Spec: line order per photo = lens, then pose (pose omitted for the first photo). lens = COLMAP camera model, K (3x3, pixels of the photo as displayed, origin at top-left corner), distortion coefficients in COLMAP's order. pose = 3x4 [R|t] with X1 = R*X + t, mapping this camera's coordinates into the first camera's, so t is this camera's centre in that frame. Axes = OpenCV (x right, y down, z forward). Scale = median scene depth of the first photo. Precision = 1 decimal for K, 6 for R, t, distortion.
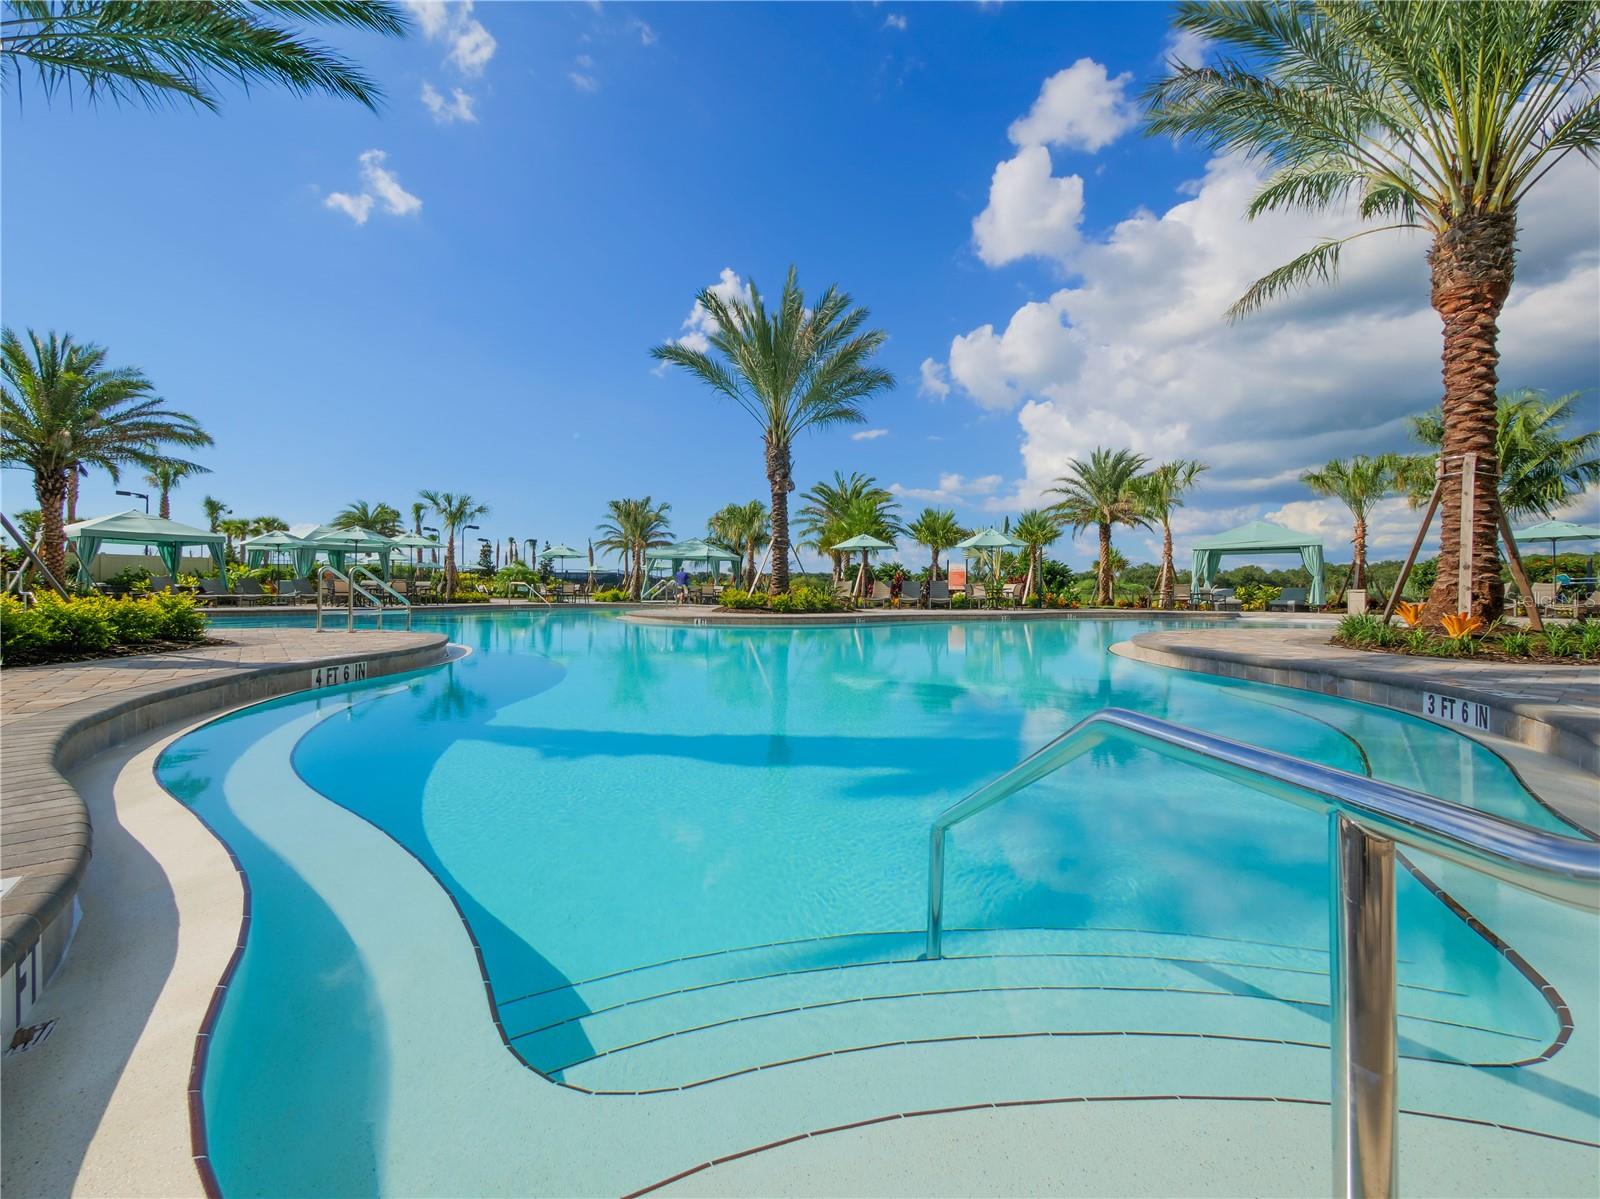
lens RADIAL K [[641.9, 0, 798.6], [0, 641.9, 598.8], [0, 0, 1]] dist [-0.002696, -0.000548]
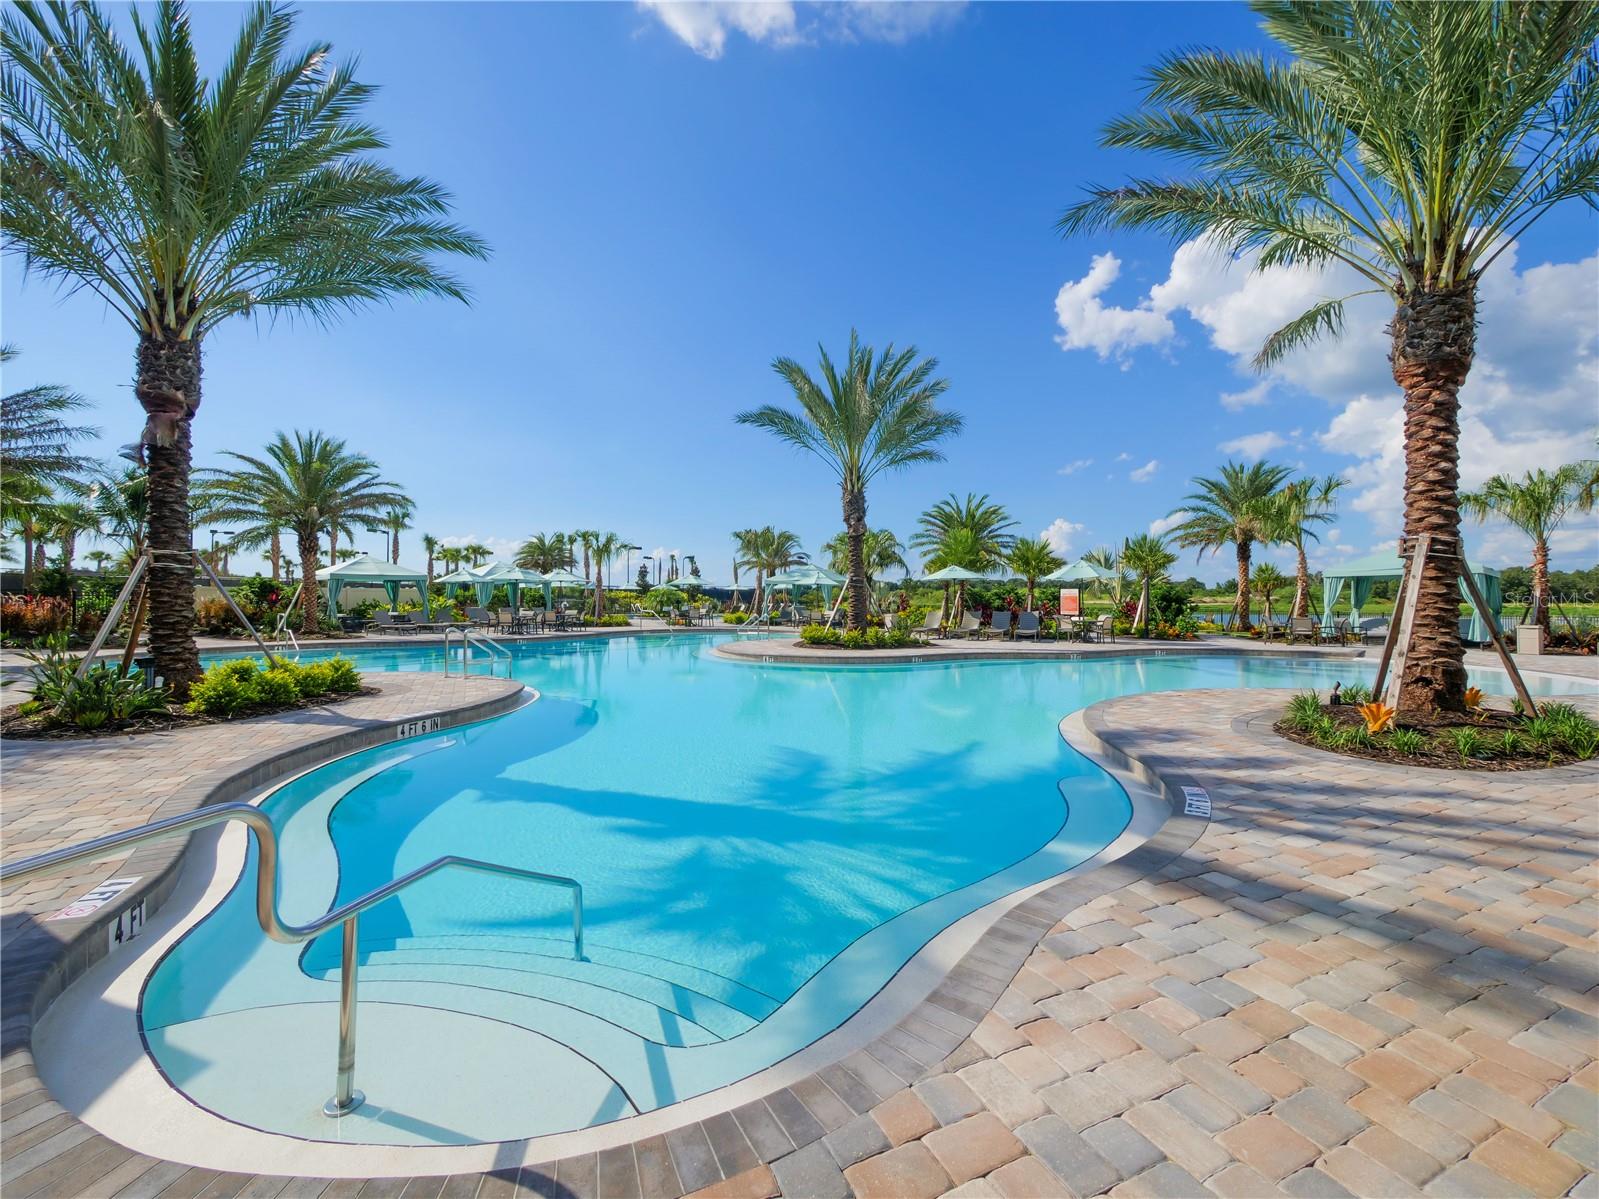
lens RADIAL K [[641.5, 0, 805.3], [0, 641.5, 598.9], [0, 0, 1]] dist [-0.002696, -0.000548]
pose [[0.974341, -0.003351, -0.225054, 0.135870], [0.000295, 0.999907, -0.013611, -0.044937], [0.225079, 0.013195, 0.974251, -0.064092]]
